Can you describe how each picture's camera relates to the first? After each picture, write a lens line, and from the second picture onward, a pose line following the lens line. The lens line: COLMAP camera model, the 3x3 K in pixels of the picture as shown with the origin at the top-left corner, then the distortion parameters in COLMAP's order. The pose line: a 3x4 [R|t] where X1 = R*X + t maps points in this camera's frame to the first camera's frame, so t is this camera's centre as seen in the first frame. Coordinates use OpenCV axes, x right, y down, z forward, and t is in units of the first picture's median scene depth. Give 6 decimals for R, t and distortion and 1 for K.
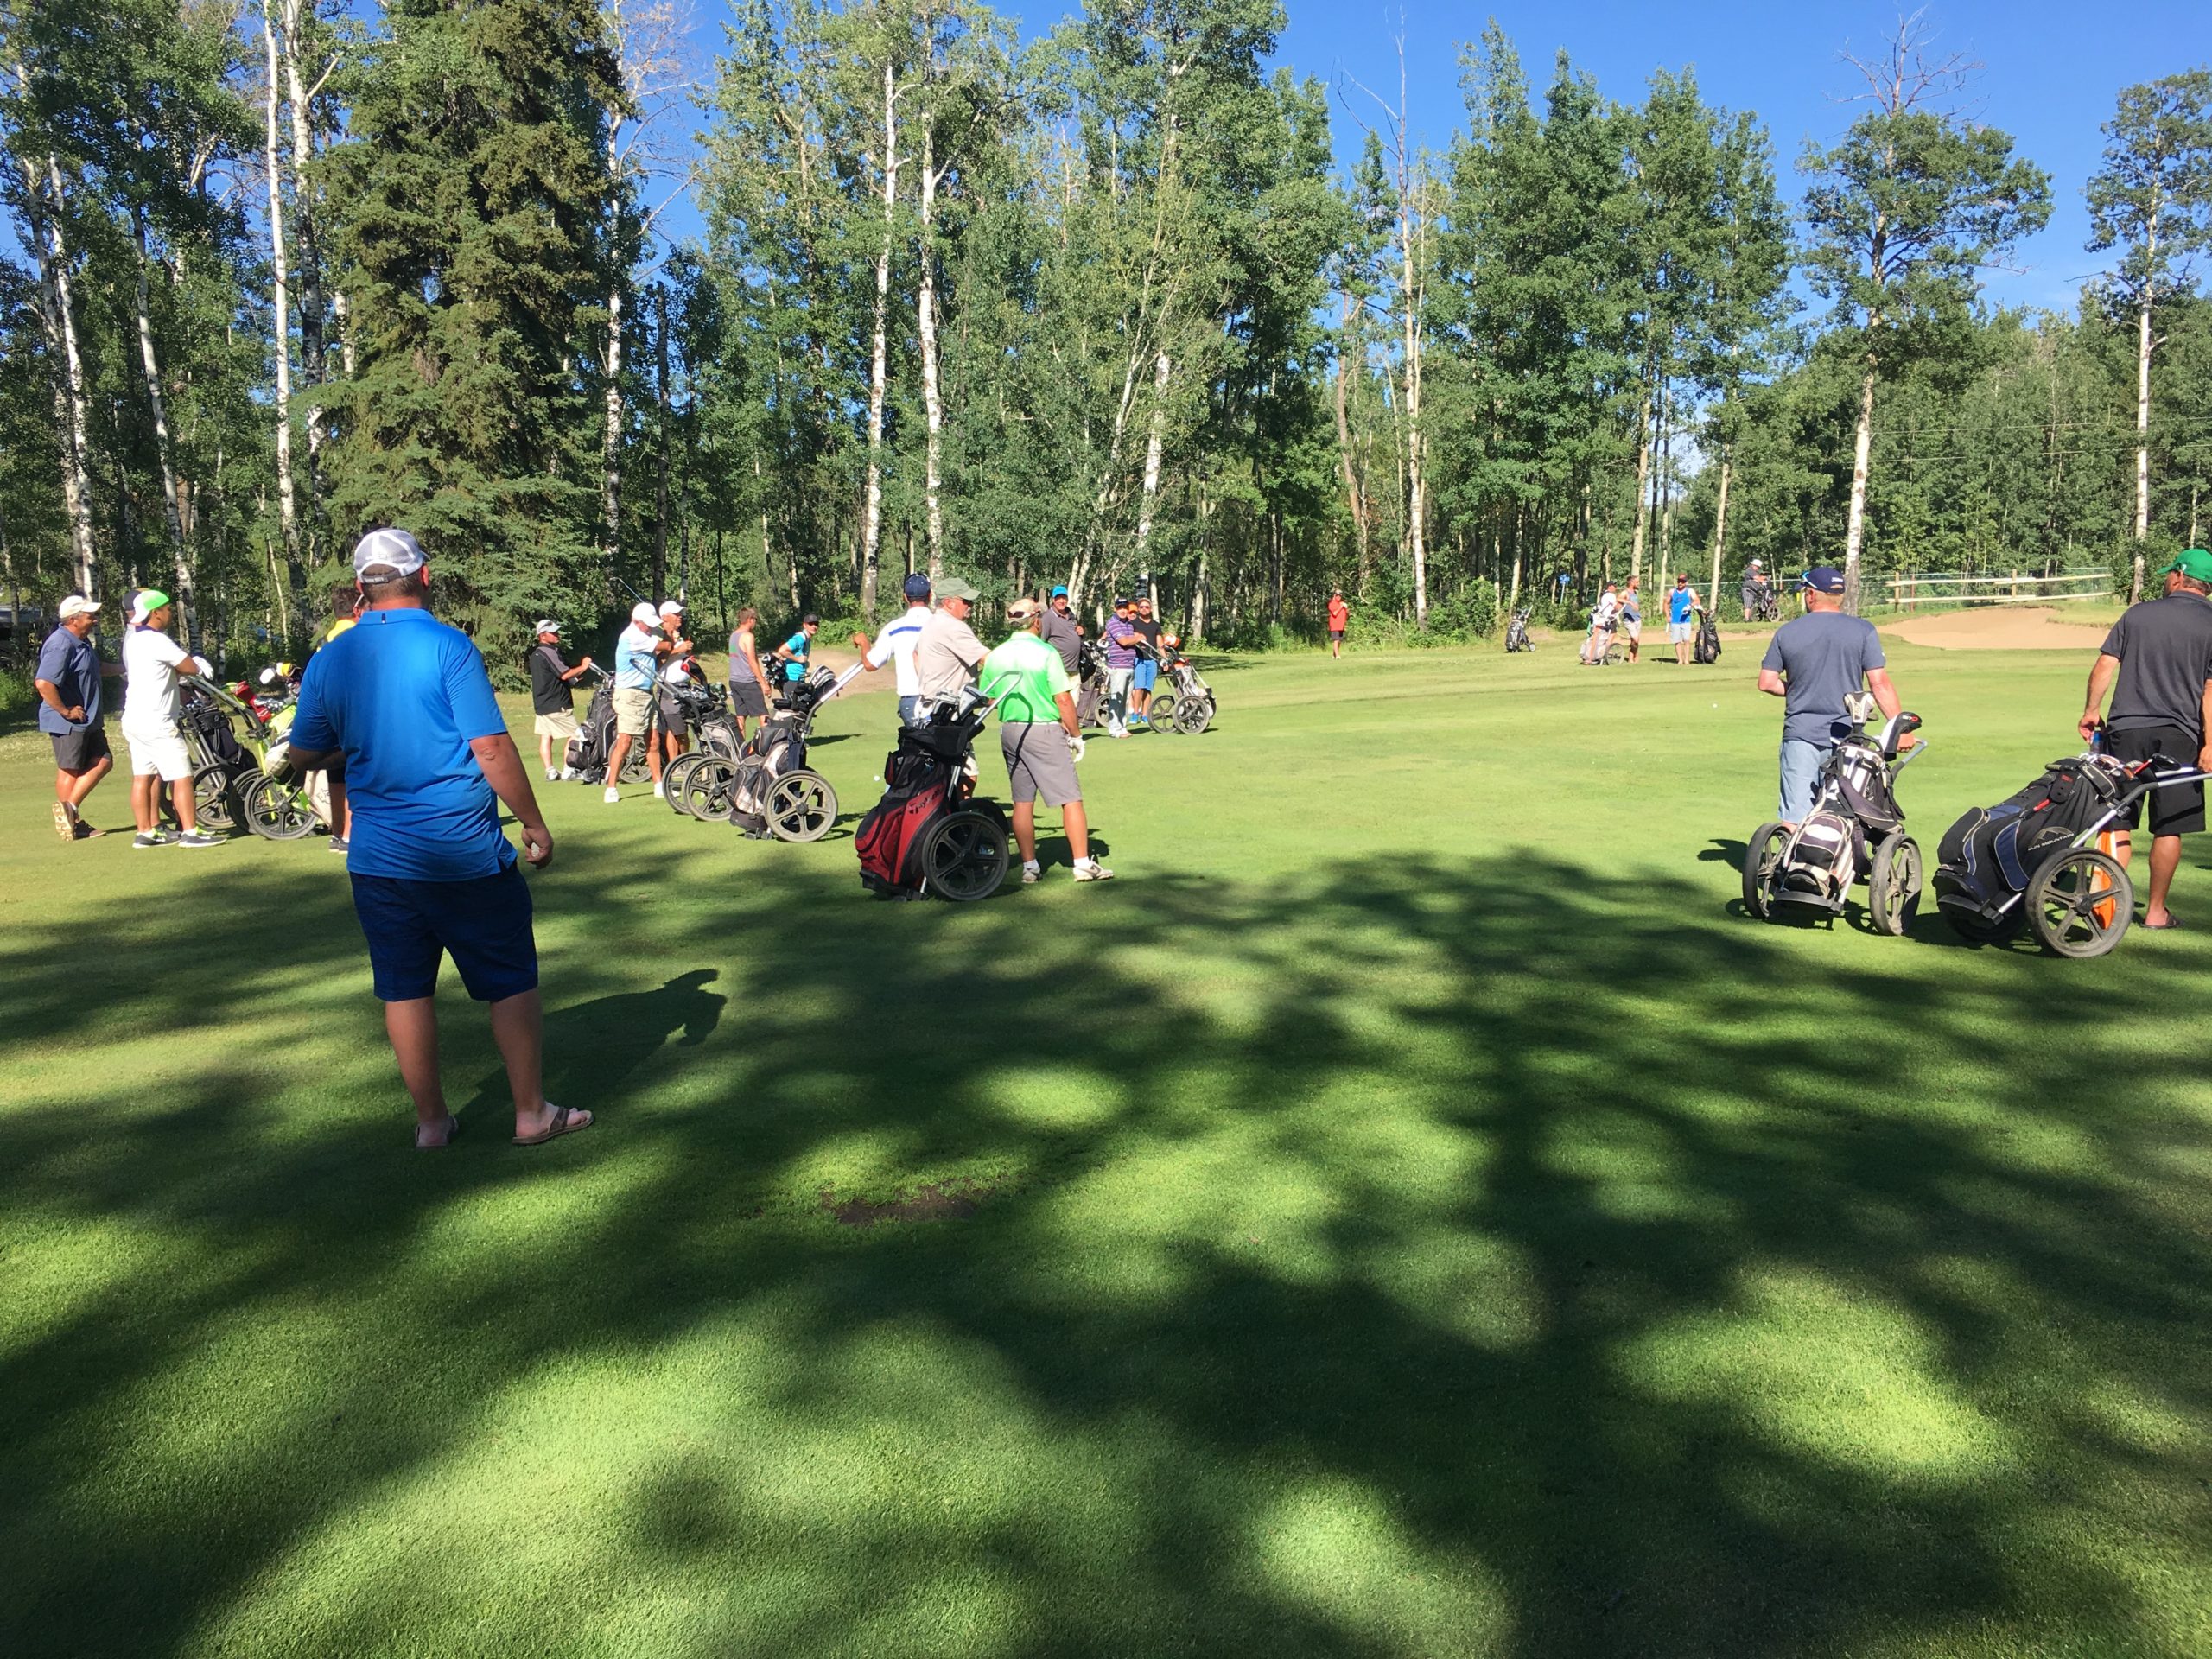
lens RADIAL K [[1880.3, 0, 1106.0], [0, 1880.3, 829.5], [0, 0, 1]] dist [0.080639, -0.113325]
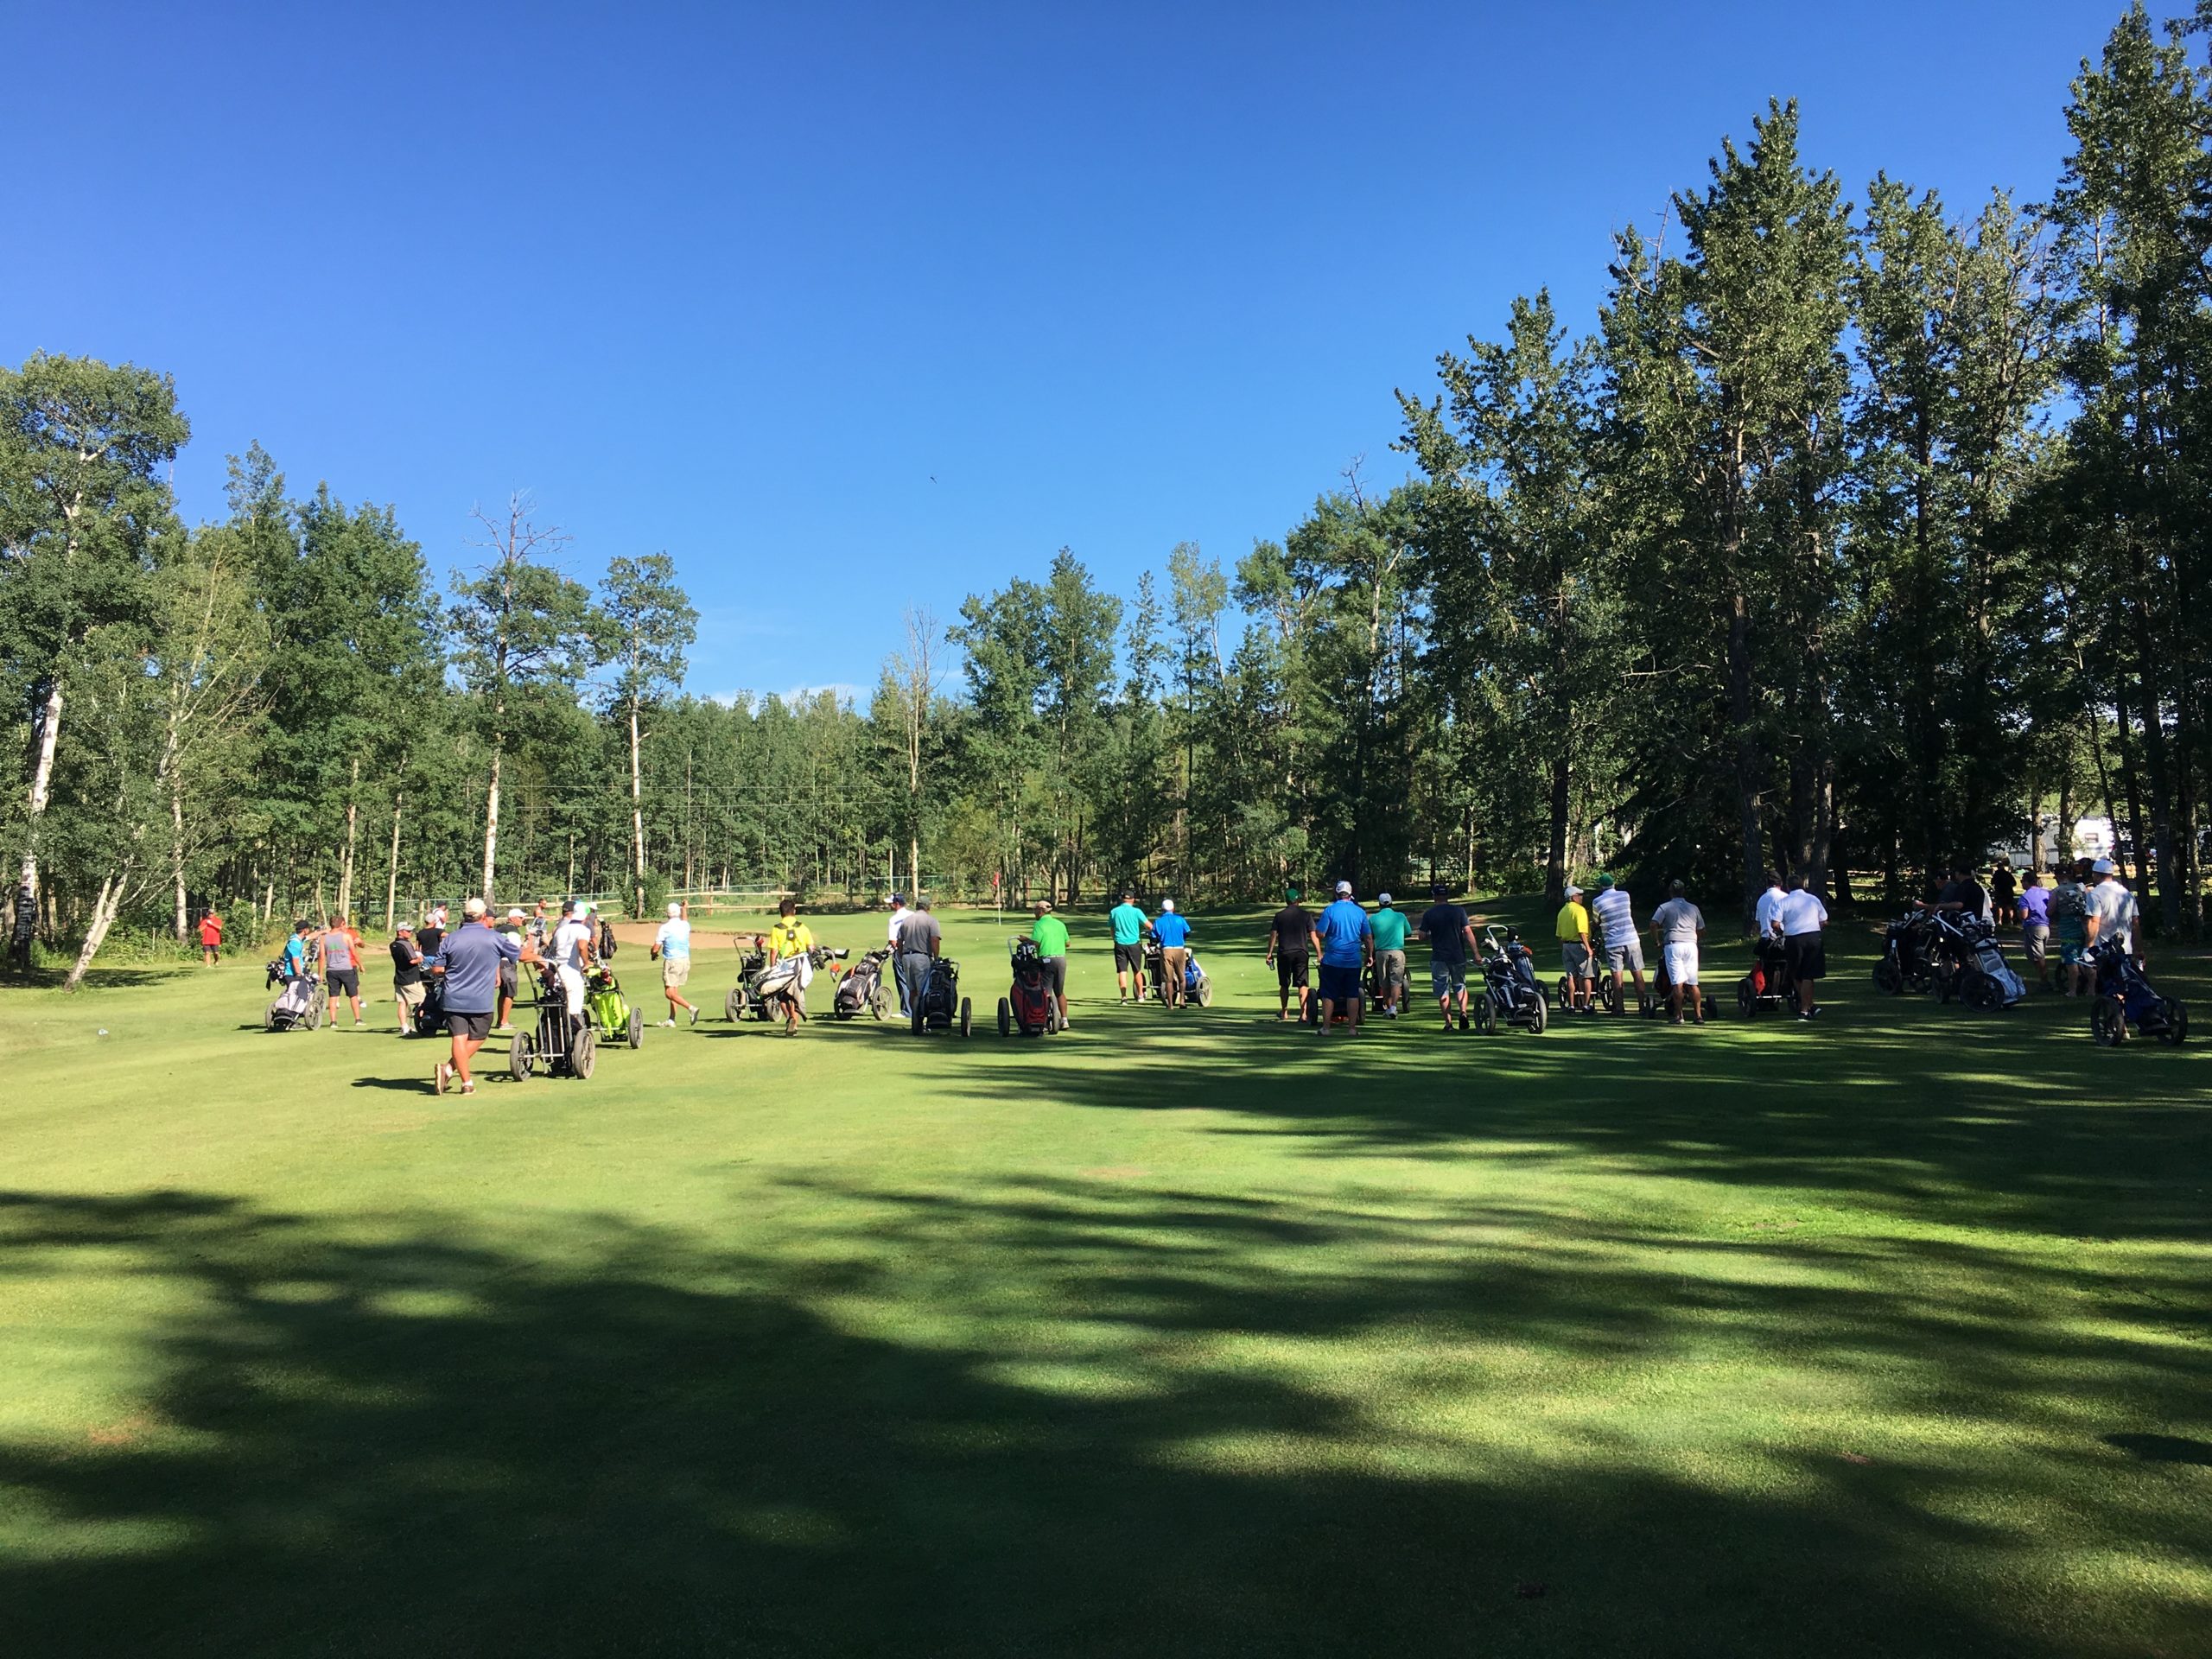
lens RADIAL K [[1884.8, 0, 1111.0], [0, 1884.8, 852.0], [0, 0, 1]] dist [0.035261, -0.018969]
pose [[0.605255, 0.025620, 0.795620, -0.346749], [0.100331, 0.989056, -0.108174, 0.014165], [-0.789684, 0.145298, 0.596060, -0.091925]]
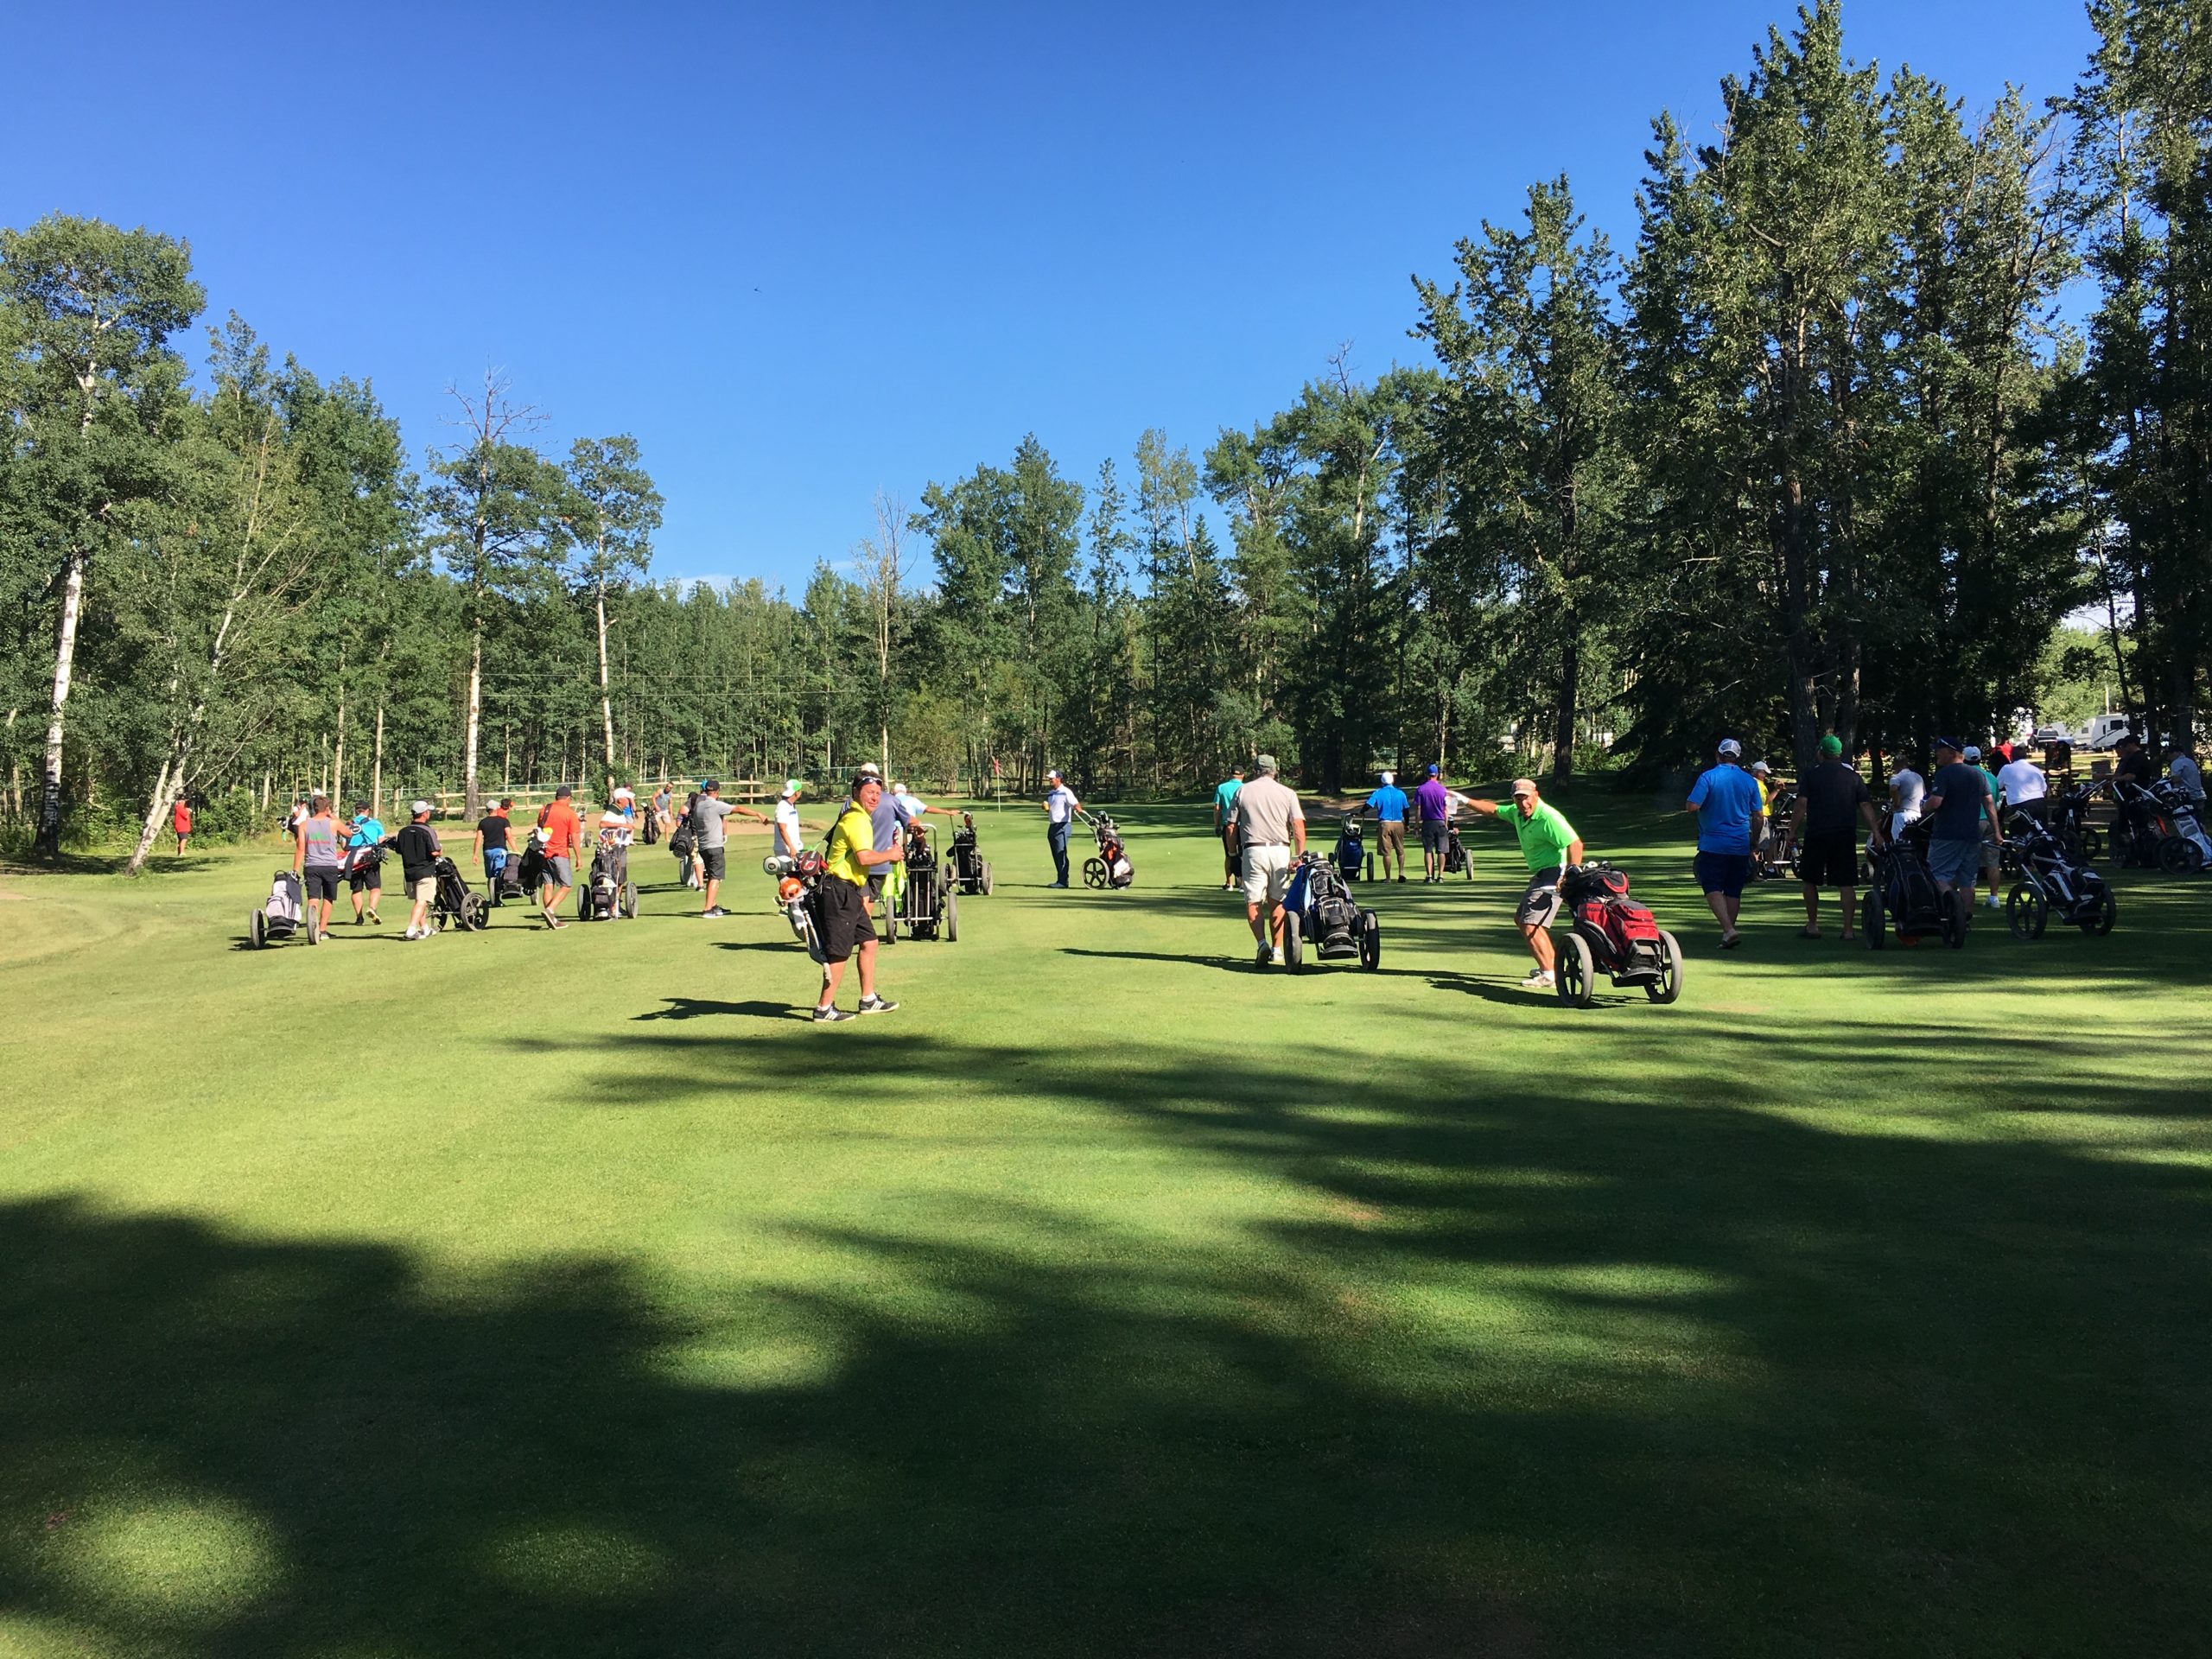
lens RADIAL K [[1875.9, 0, 1101.5], [0, 1875.9, 859.9], [0, 0, 1]] dist [0.062606, -0.077875]
pose [[0.551859, -0.025399, 0.833550, -0.398864], [0.108232, 0.993264, -0.041391, 0.011062], [-0.826884, 0.113059, 0.550891, -0.032191]]
